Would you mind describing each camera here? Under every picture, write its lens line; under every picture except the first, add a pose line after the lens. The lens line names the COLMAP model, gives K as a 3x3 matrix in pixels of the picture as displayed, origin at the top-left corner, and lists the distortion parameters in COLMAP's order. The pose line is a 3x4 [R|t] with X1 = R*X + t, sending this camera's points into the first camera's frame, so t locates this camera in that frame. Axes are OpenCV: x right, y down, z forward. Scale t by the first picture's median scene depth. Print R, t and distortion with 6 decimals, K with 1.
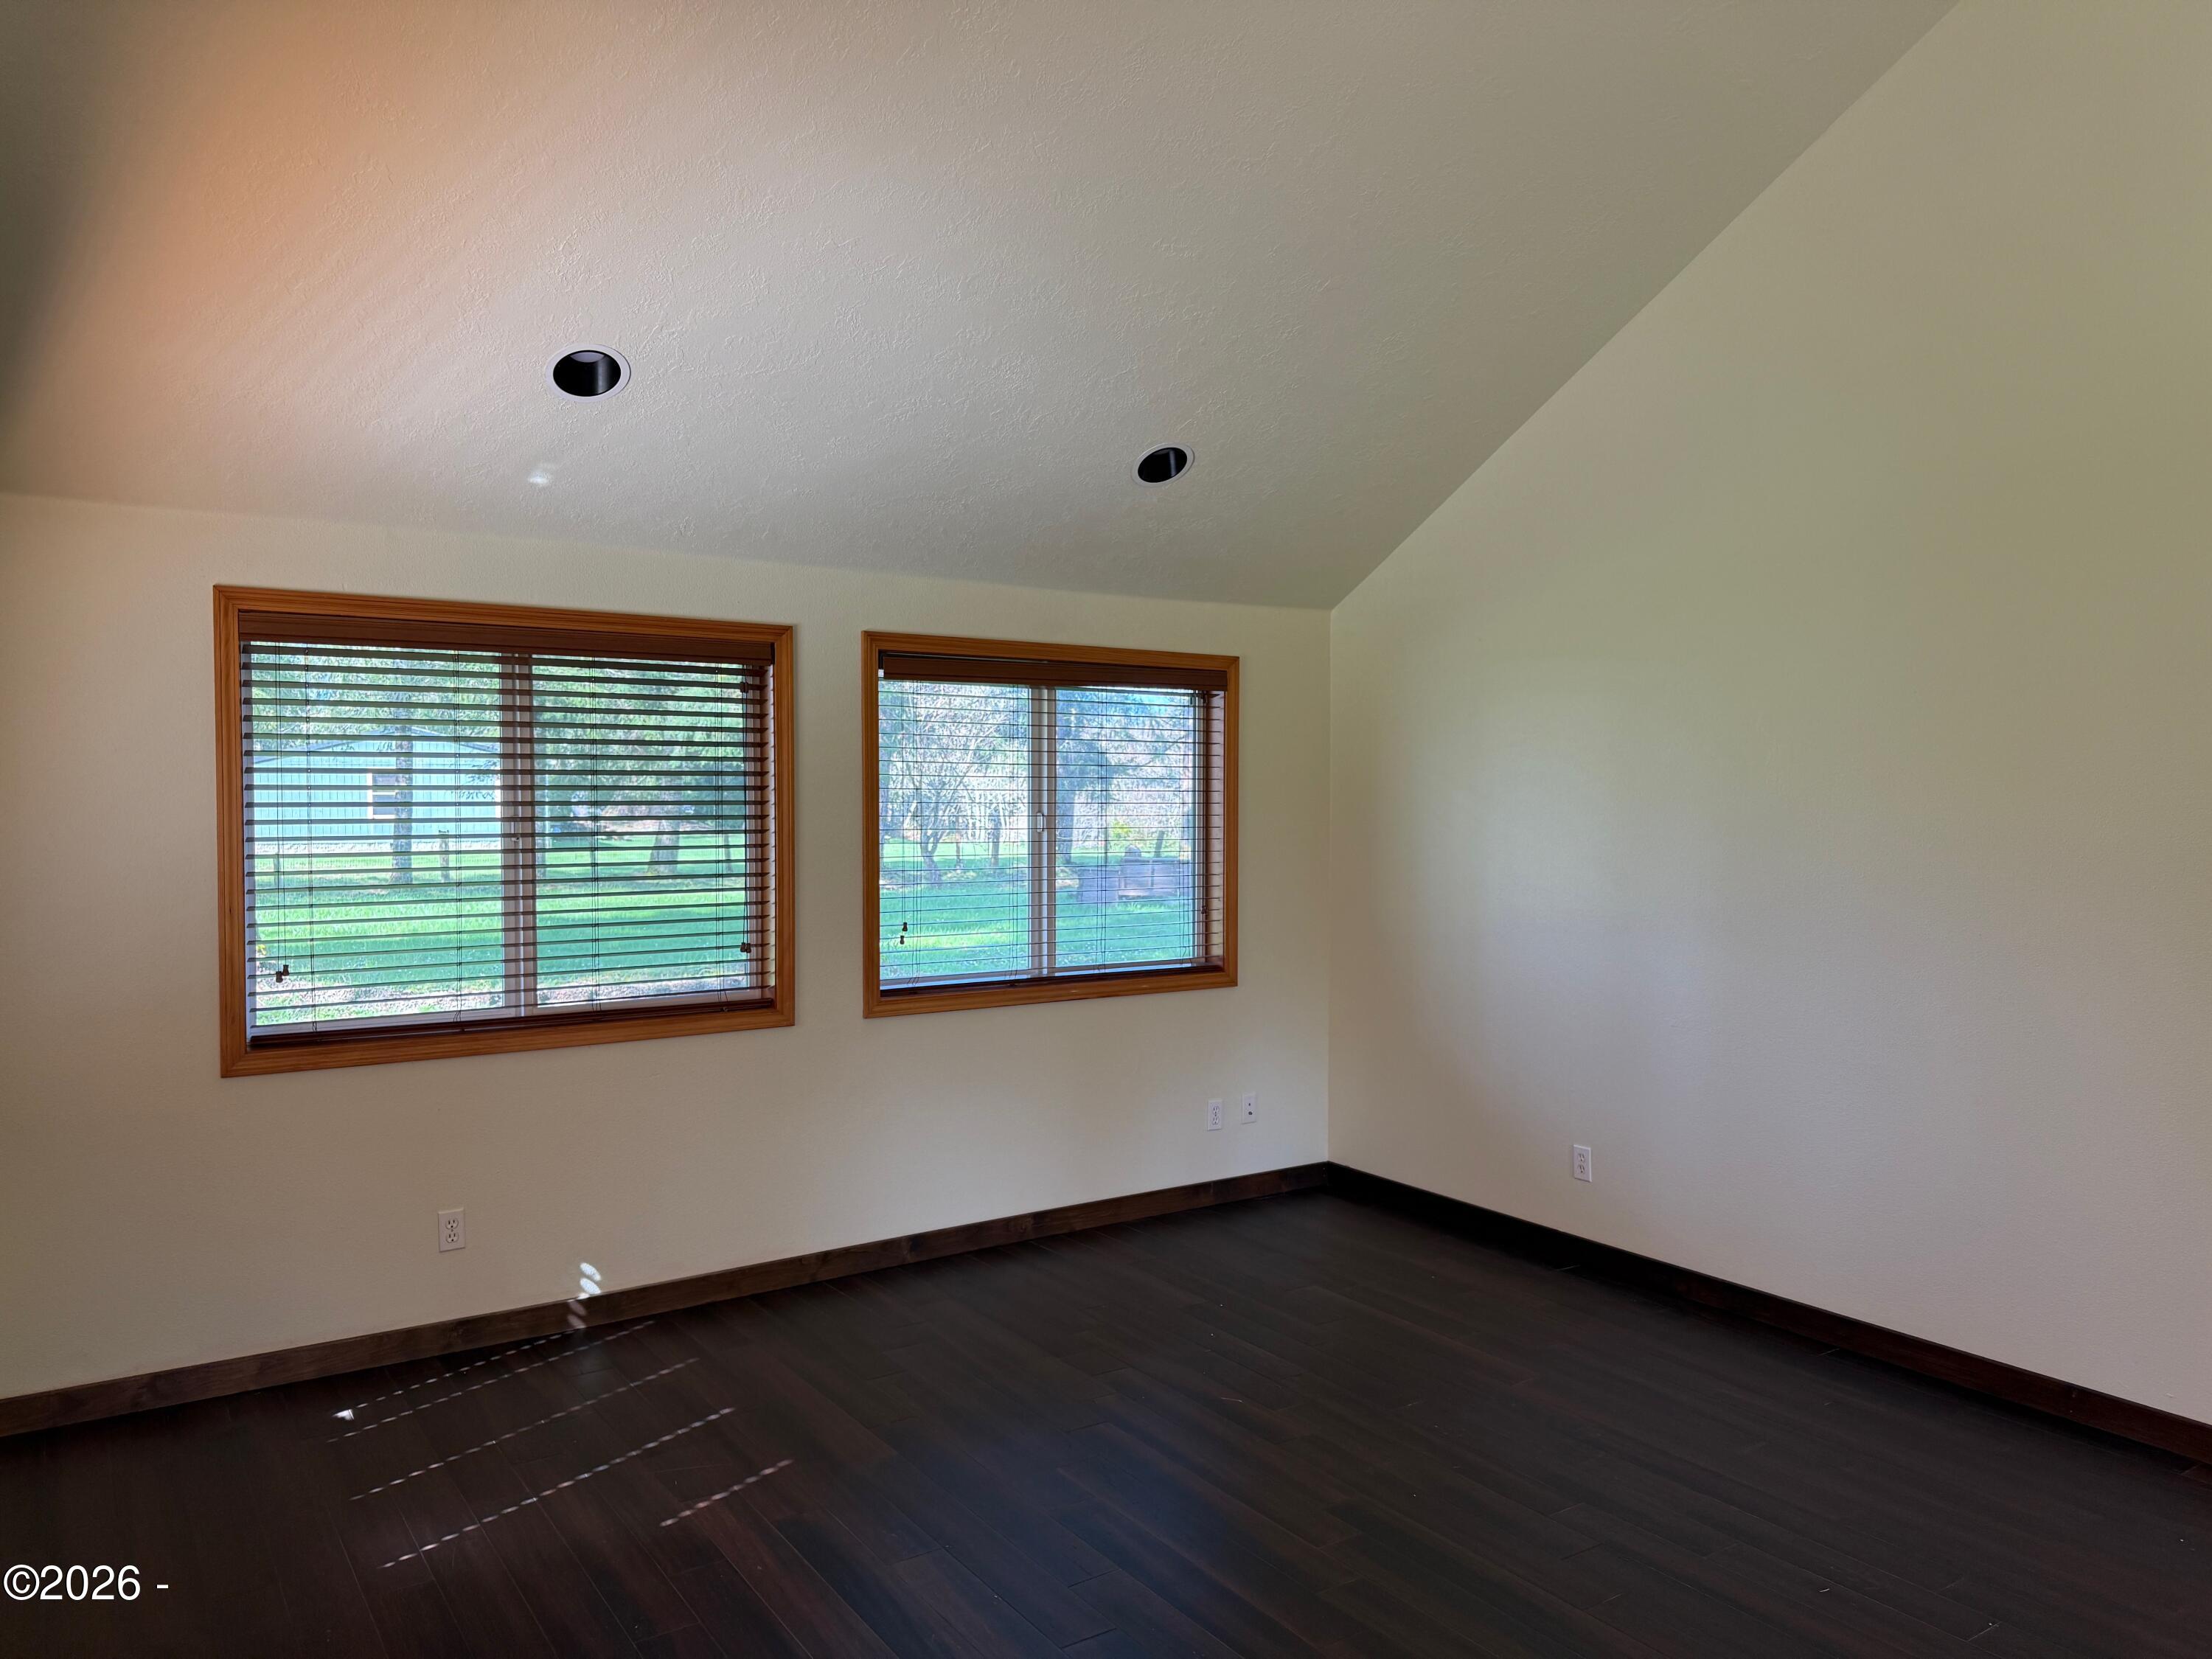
lens RADIAL K [[1545.1, 0, 1104.5], [0, 1545.1, 840.7], [0, 0, 1]] dist [0.123570, -0.201694]
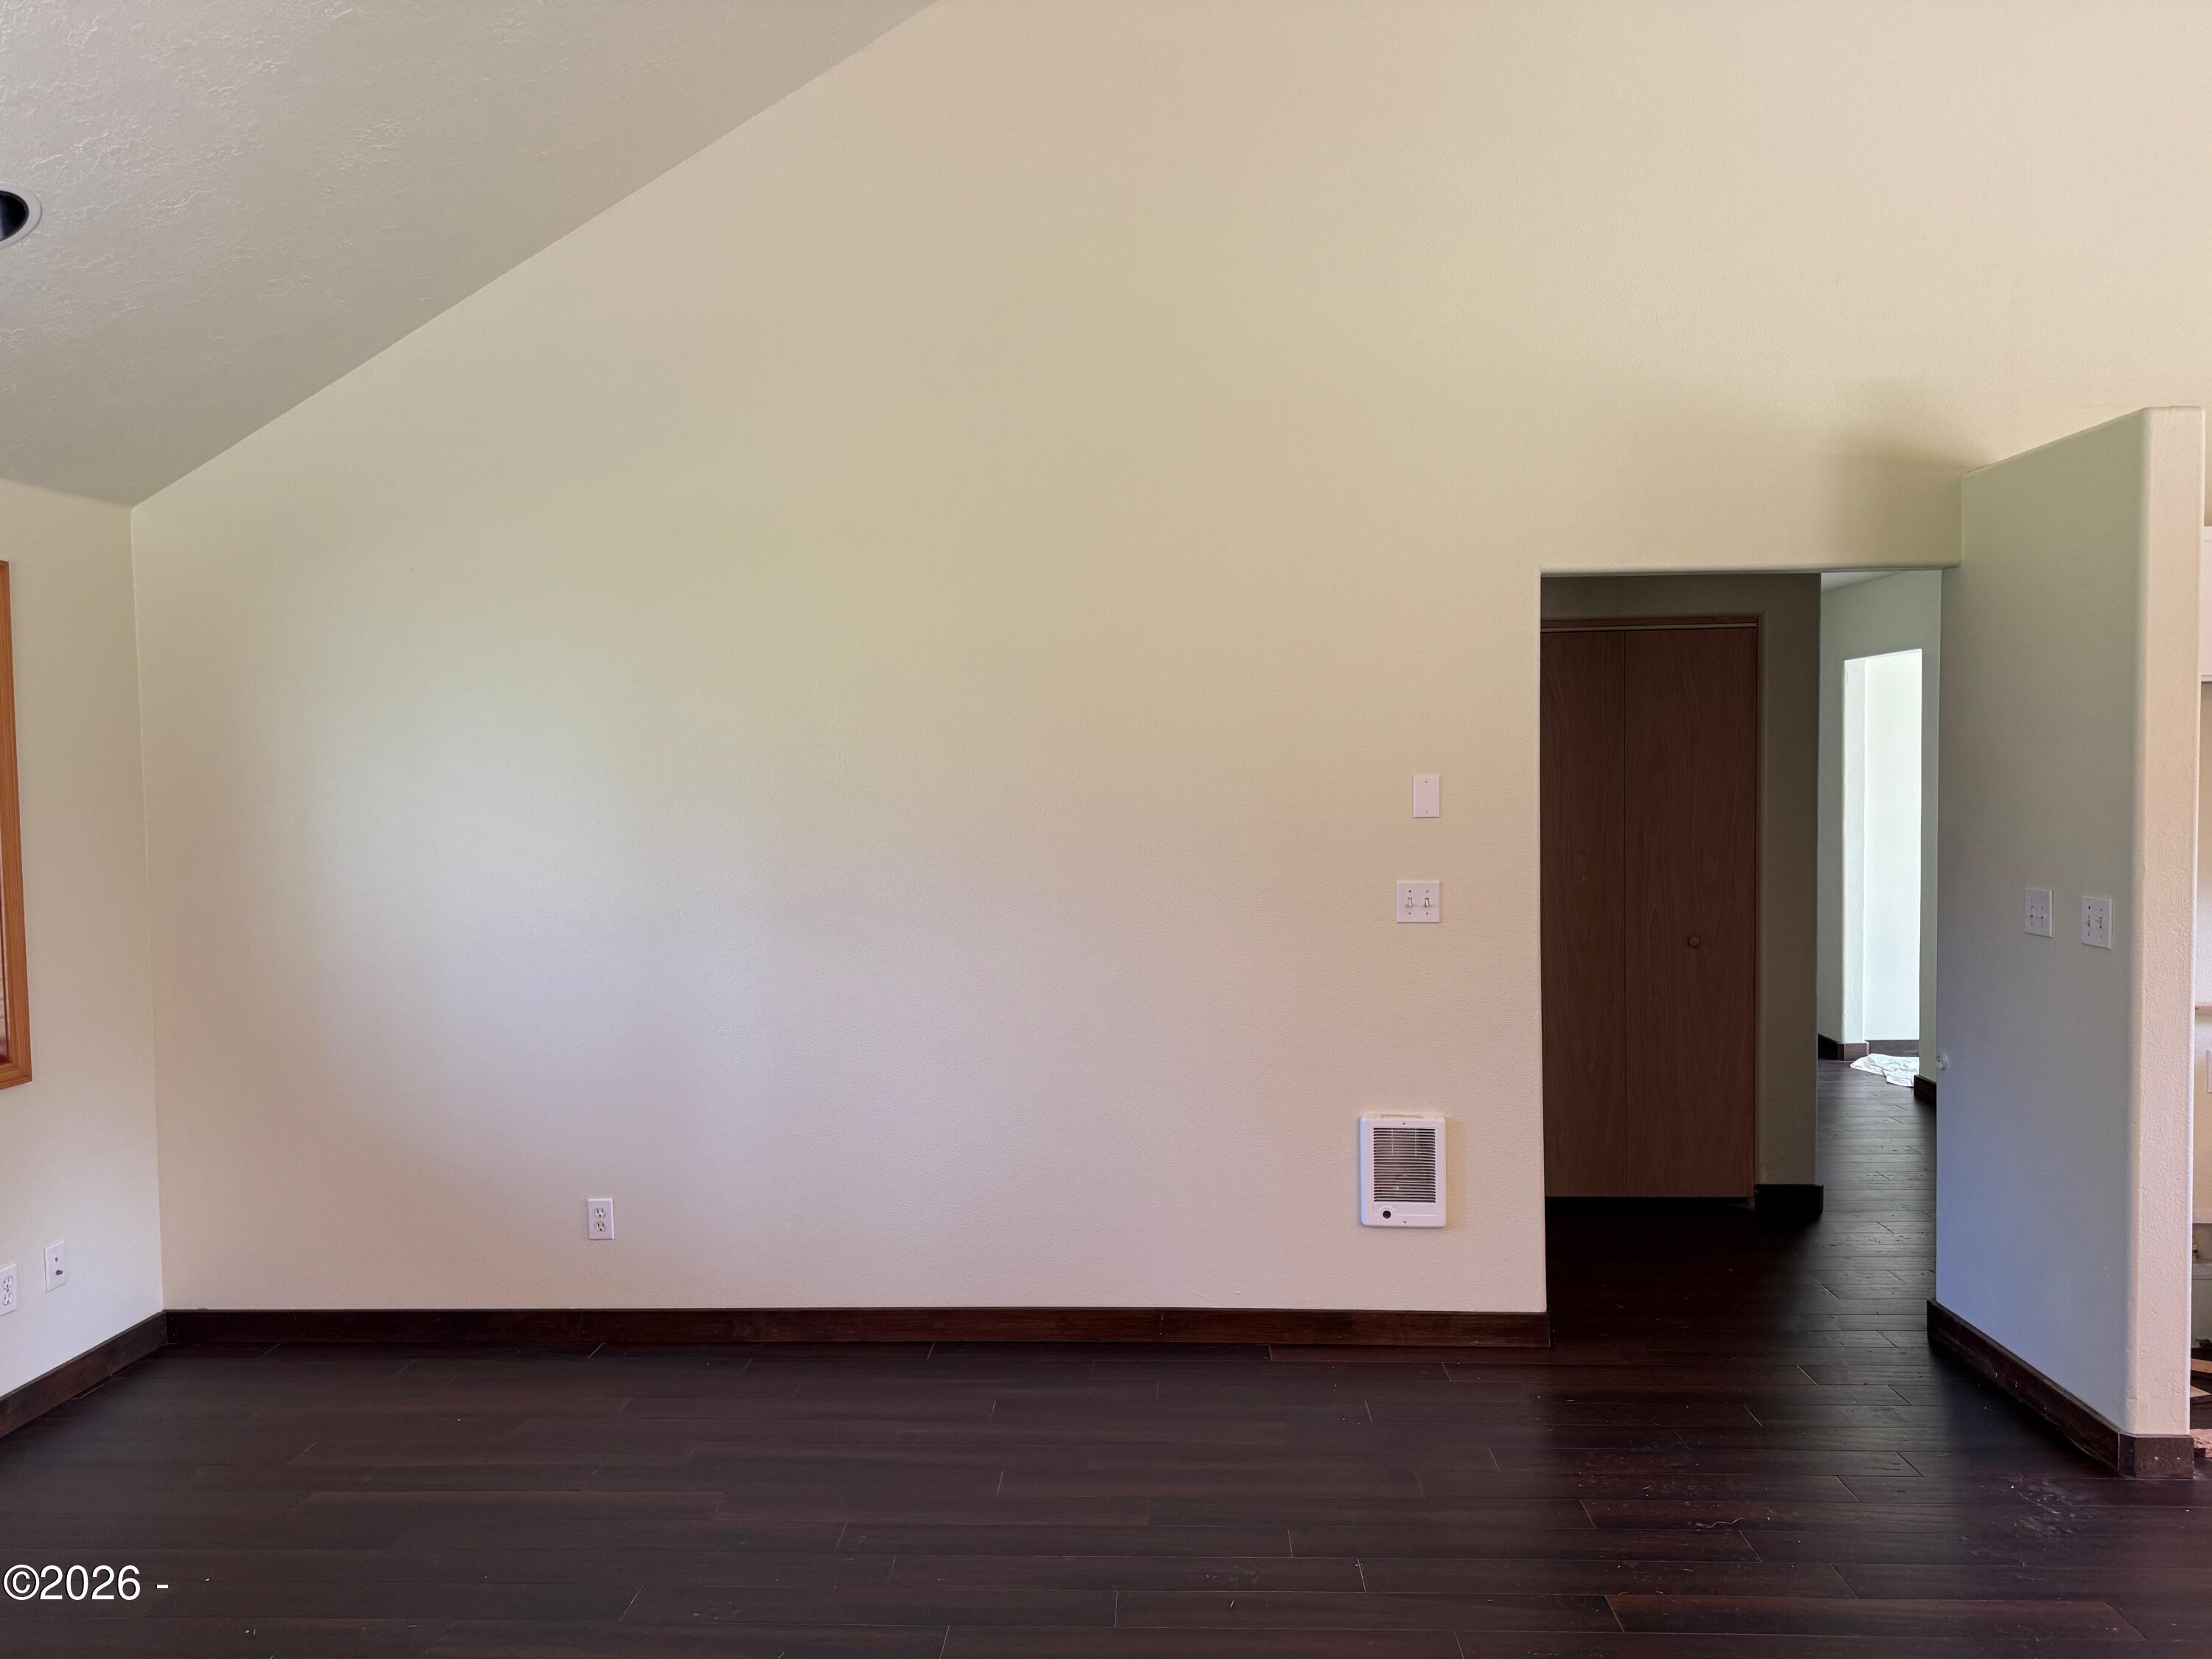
lens RADIAL K [[1513.3, 0, 1106.0], [0, 1513.3, 829.5], [0, 0, 1]] dist [-0.035245, 0.001210]
pose [[0.564884, -0.046913, 0.823836, -0.184872], [0.041619, 0.998732, 0.028335, -0.009677], [-0.824120, 0.018281, 0.566120, 0.329852]]
